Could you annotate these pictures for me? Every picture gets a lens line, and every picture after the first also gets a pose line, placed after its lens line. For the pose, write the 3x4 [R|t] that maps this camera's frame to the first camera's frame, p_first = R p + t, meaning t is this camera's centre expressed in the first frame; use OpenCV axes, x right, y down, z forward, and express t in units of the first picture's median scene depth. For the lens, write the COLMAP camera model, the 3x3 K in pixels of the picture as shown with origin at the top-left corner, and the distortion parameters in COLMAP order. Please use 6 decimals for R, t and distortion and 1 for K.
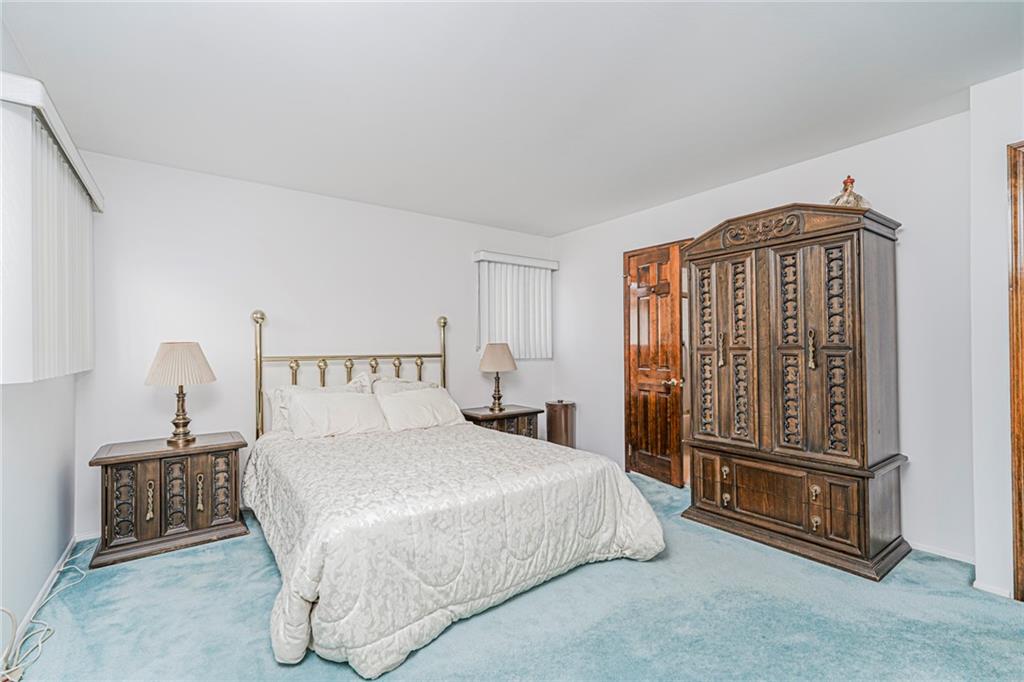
lens RADIAL K [[451.7, 0, 508.7], [0, 451.7, 346.9], [0, 0, 1]] dist [-0.004756, 0.005512]
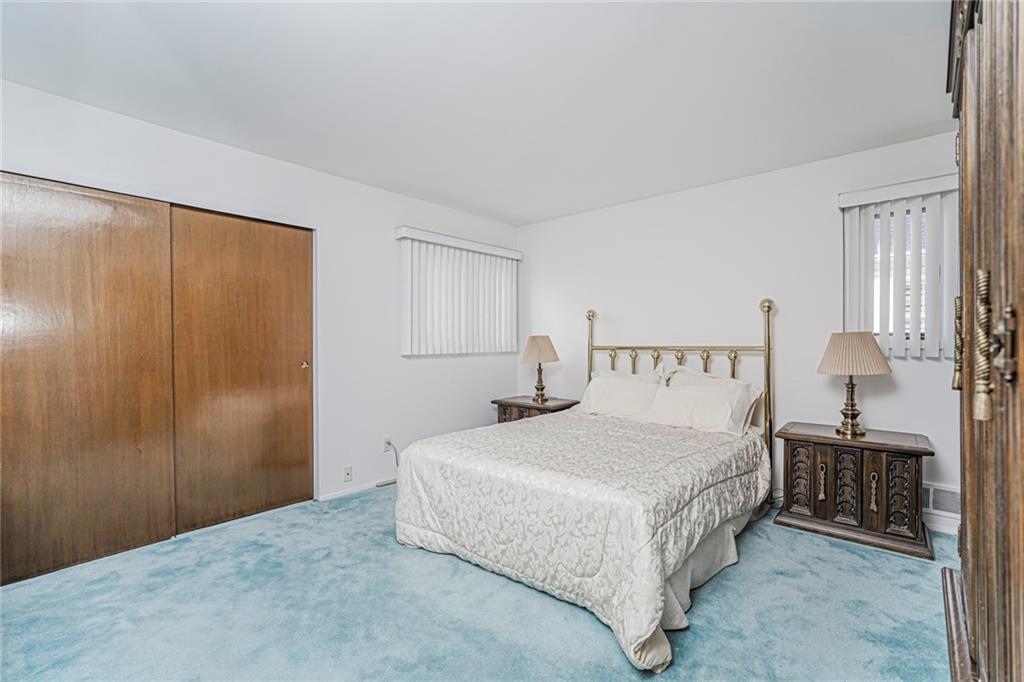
lens RADIAL K [[451.7, 0, 508.3], [0, 451.7, 337.7], [0, 0, 1]] dist [-0.004756, 0.005512]
pose [[0.210070, -0.001635, -0.977685, 0.525637], [0.004165, 0.999991, -0.000777, -0.001293], [0.977677, -0.003909, 0.210075, 0.399801]]
